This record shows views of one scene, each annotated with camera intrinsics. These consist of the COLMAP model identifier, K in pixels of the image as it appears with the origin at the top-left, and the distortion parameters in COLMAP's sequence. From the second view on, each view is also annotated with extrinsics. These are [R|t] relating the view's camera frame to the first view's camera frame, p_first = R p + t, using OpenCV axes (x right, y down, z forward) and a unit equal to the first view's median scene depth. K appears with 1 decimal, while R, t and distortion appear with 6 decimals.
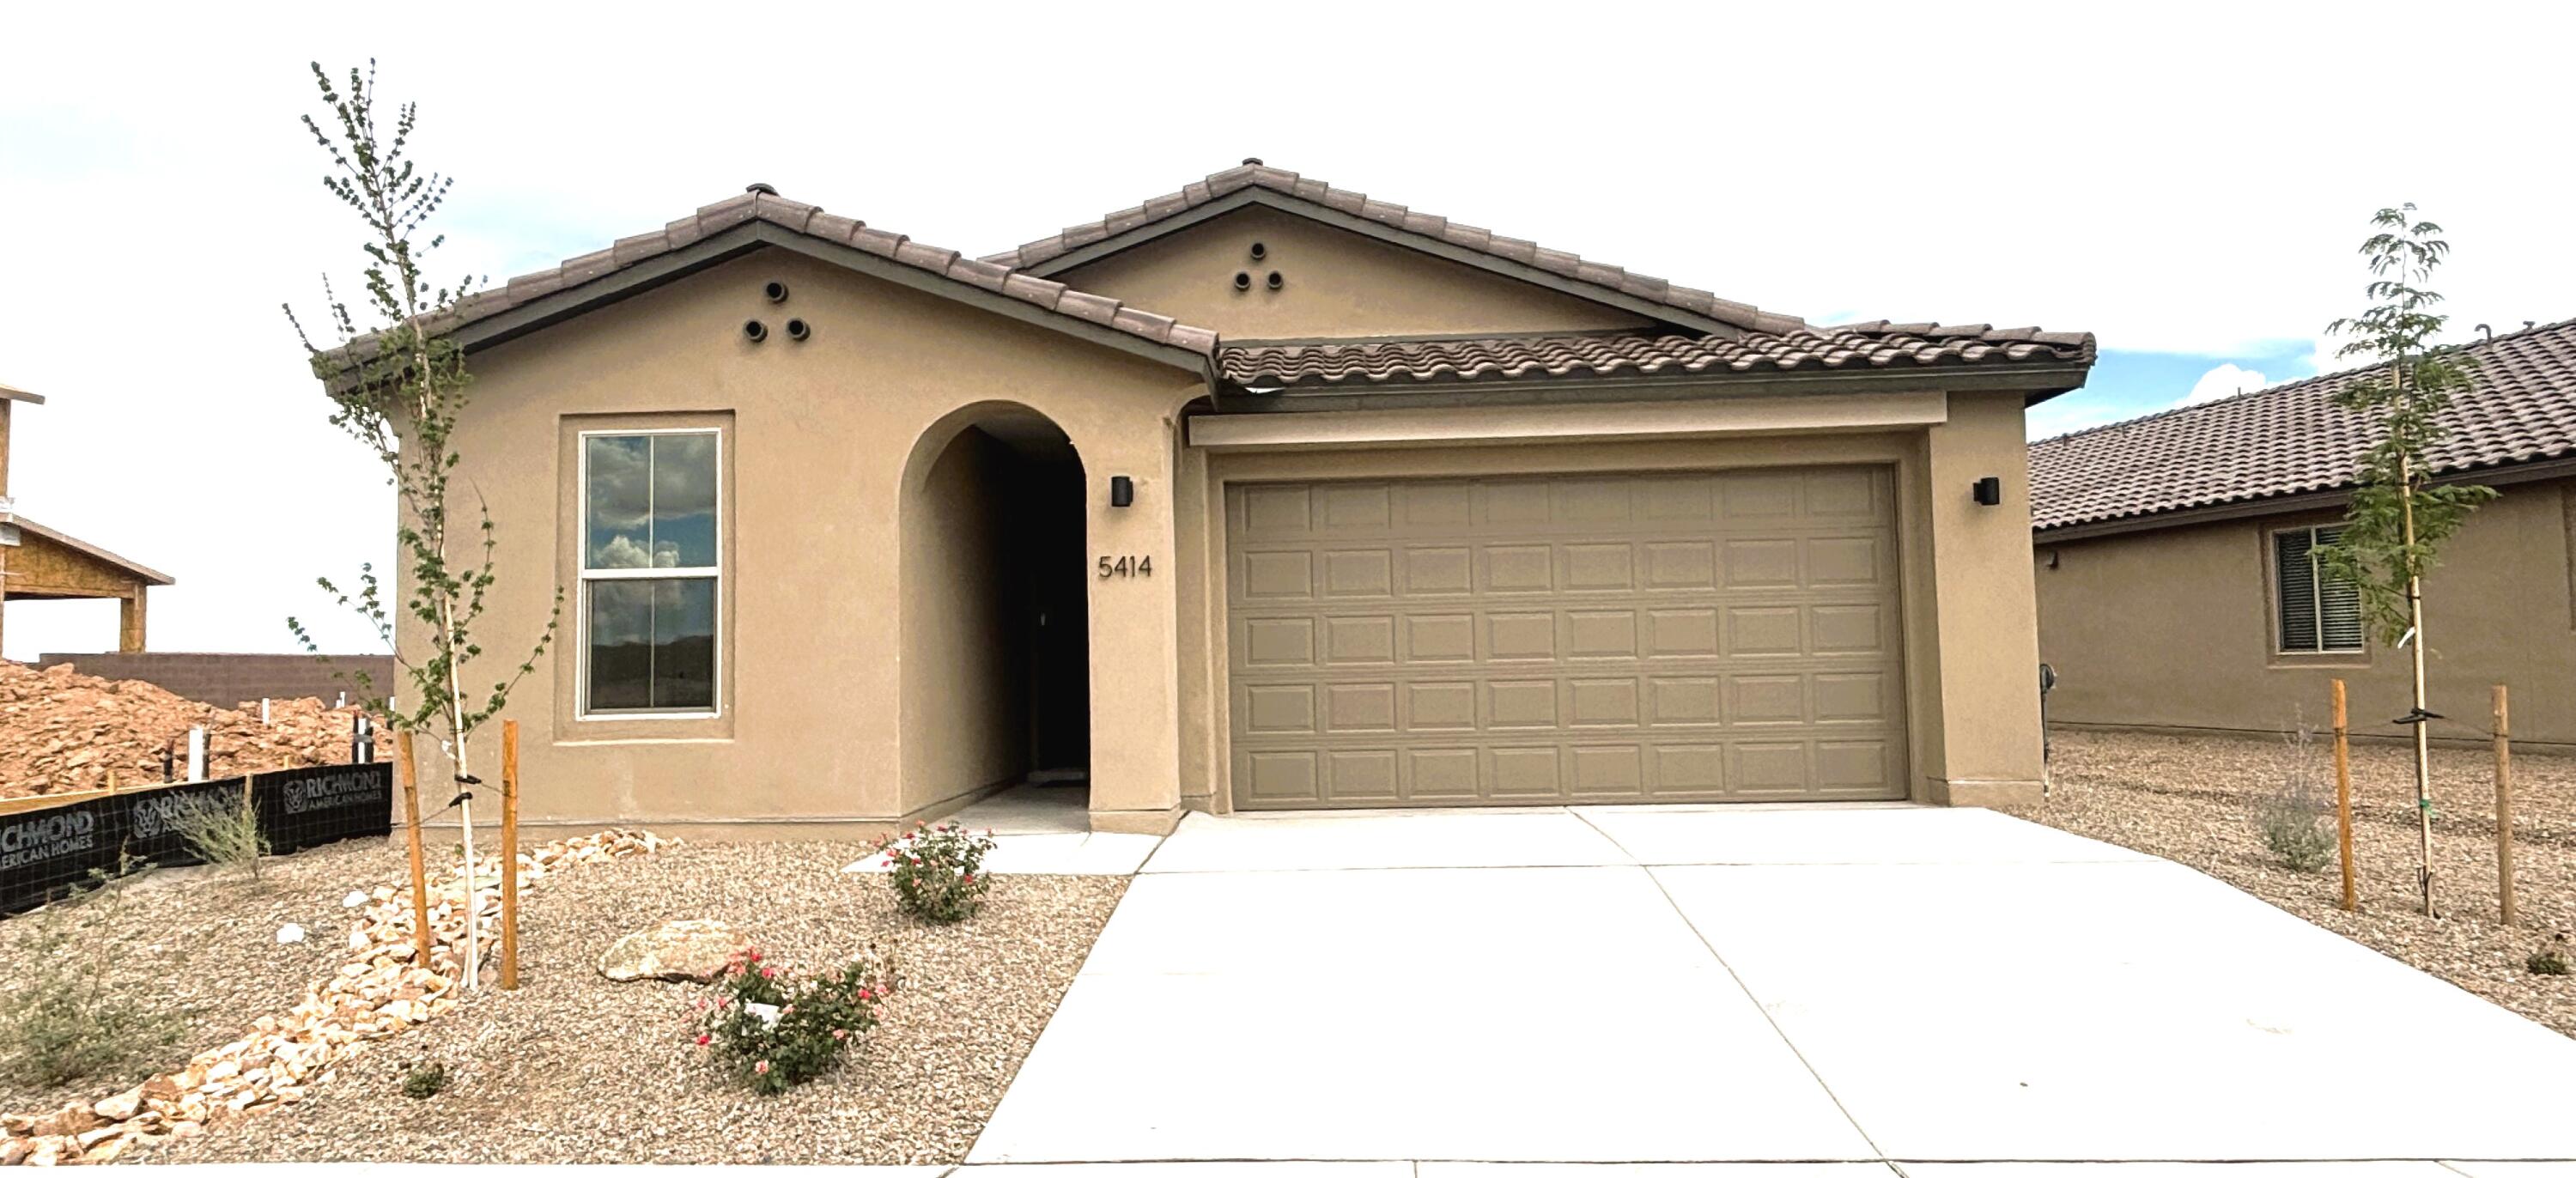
lens RADIAL K [[1363.1, 0, 1294.0], [0, 1363.1, 591.6], [0, 0, 1]] dist [-0.019898, -0.002059]
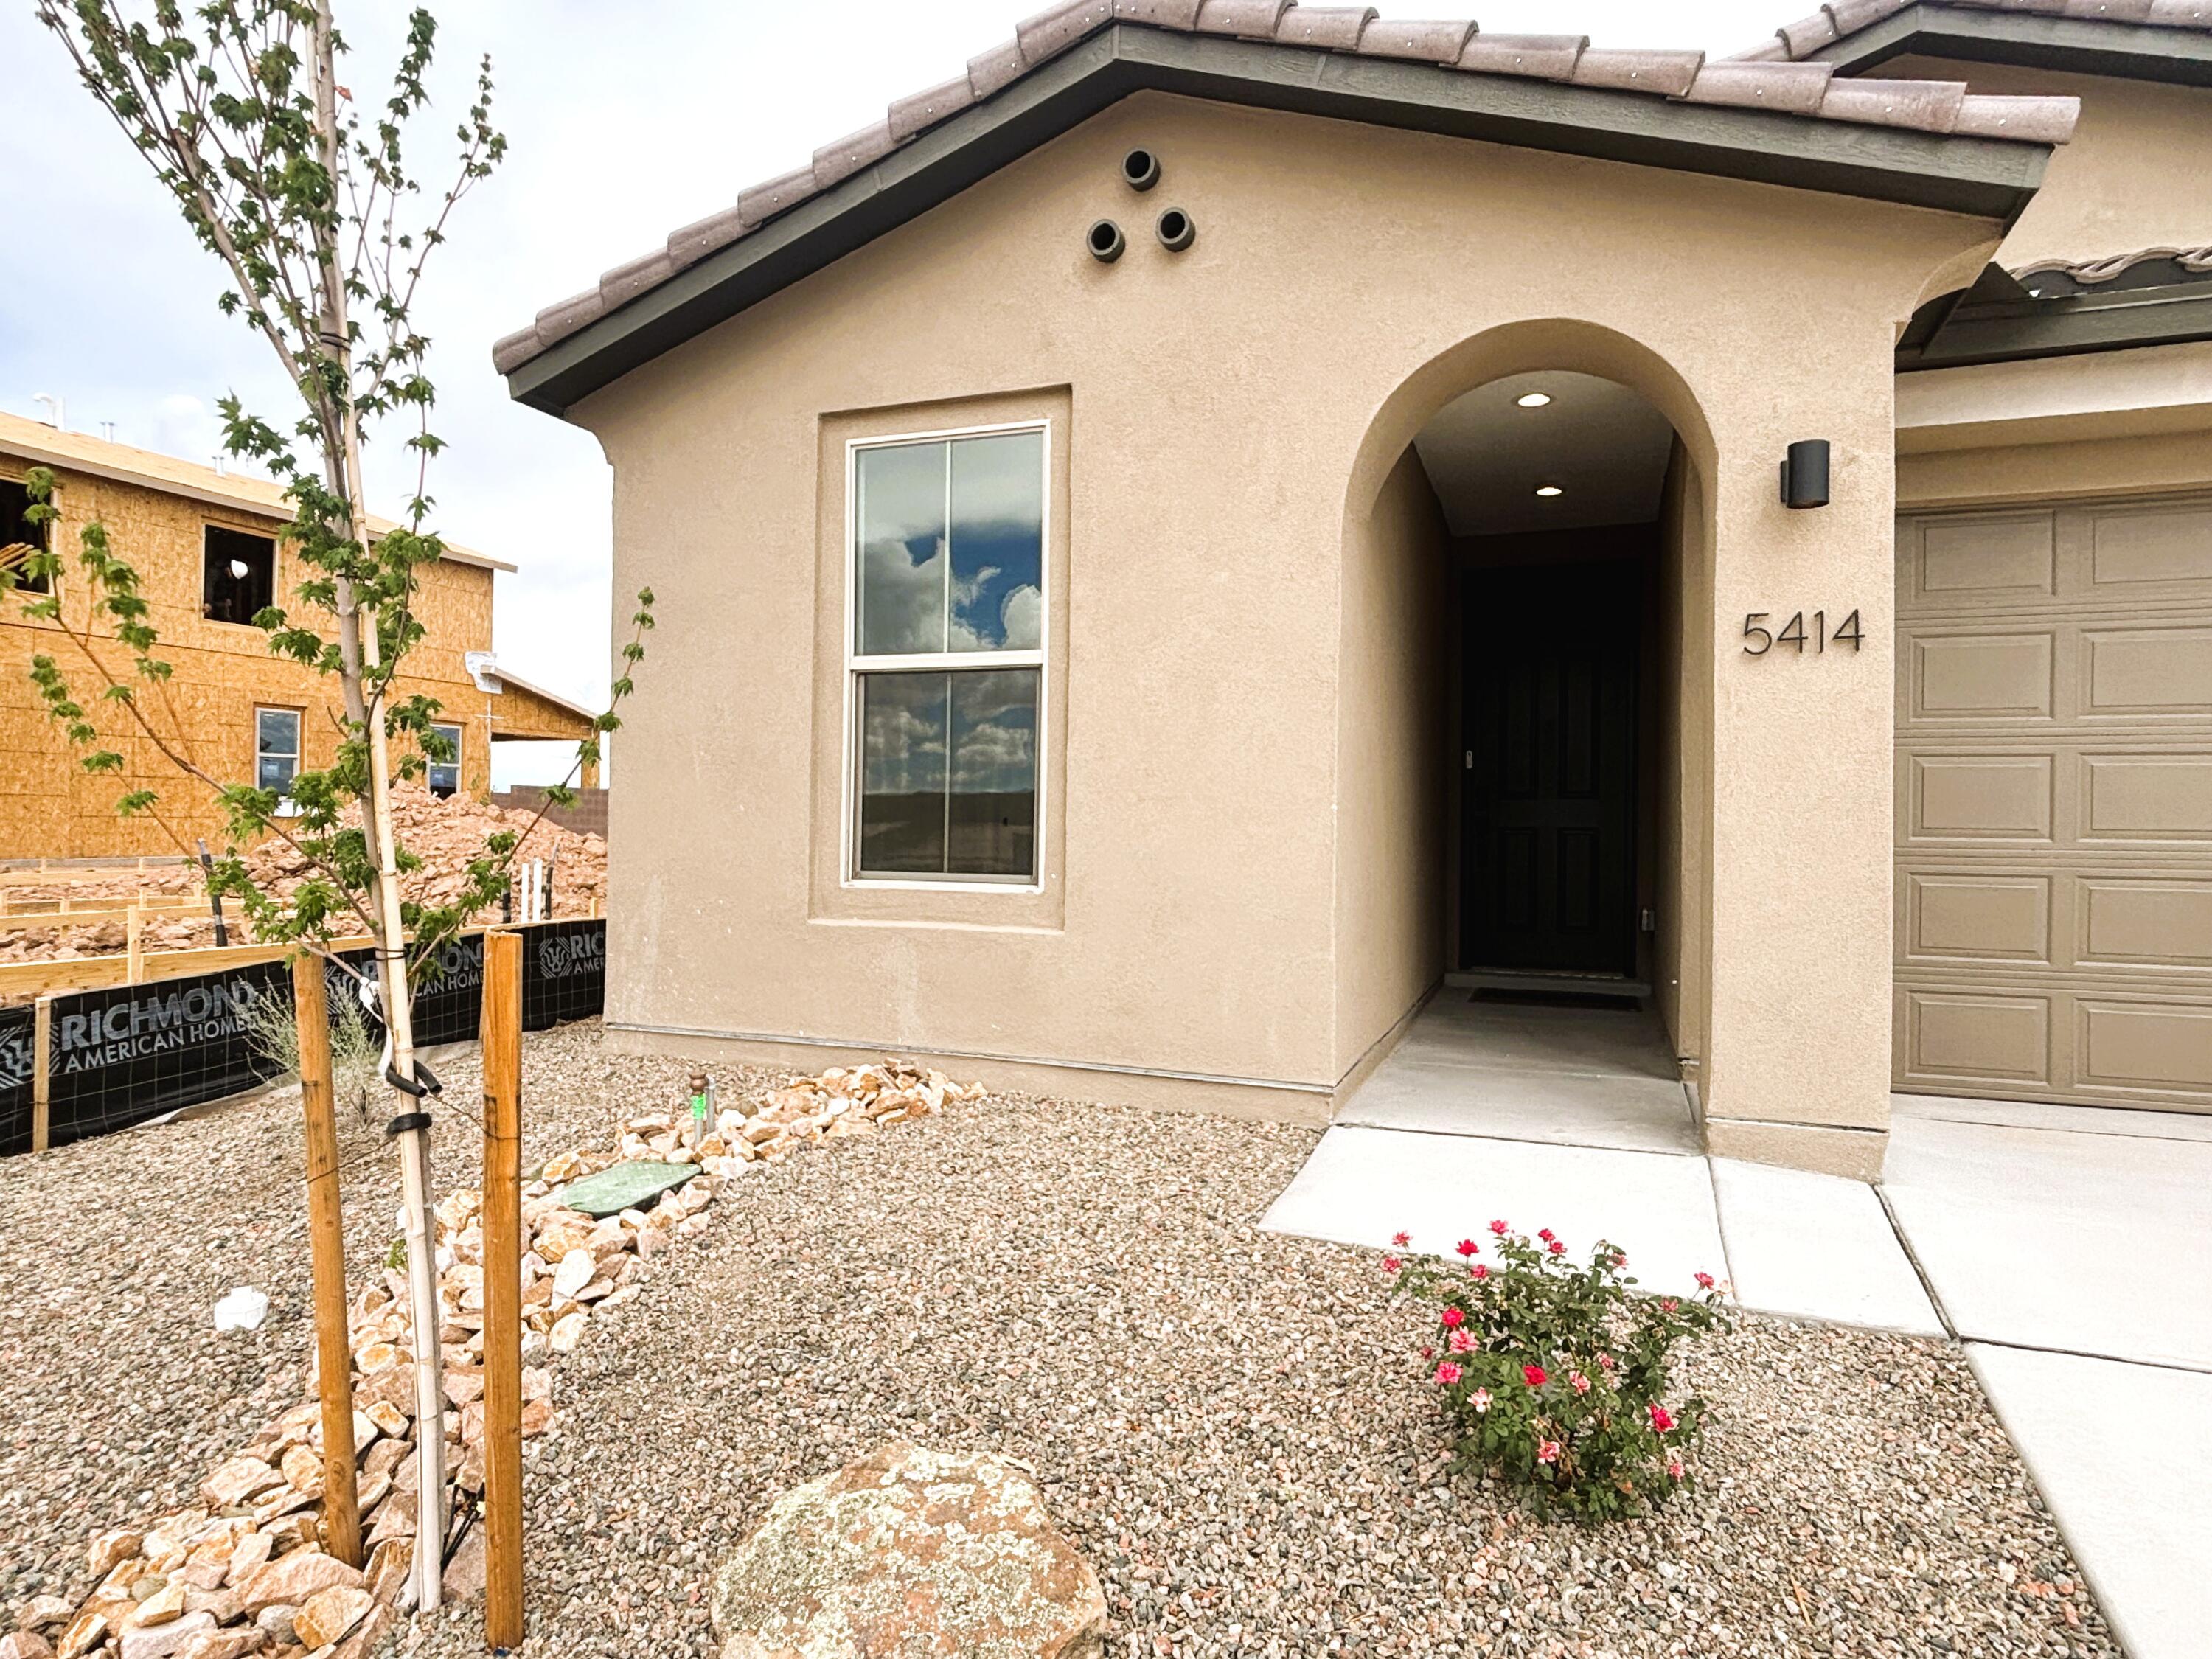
lens RADIAL K [[1296.0, 0, 1107.7], [0, 1296.0, 826.3], [0, 0, 1]] dist [0.001508, 0.000234]
pose [[0.935467, 0.033527, -0.351821, -0.190011], [-0.013141, 0.998101, 0.060174, 0.026559], [0.353170, -0.051668, 0.934131, 0.463464]]
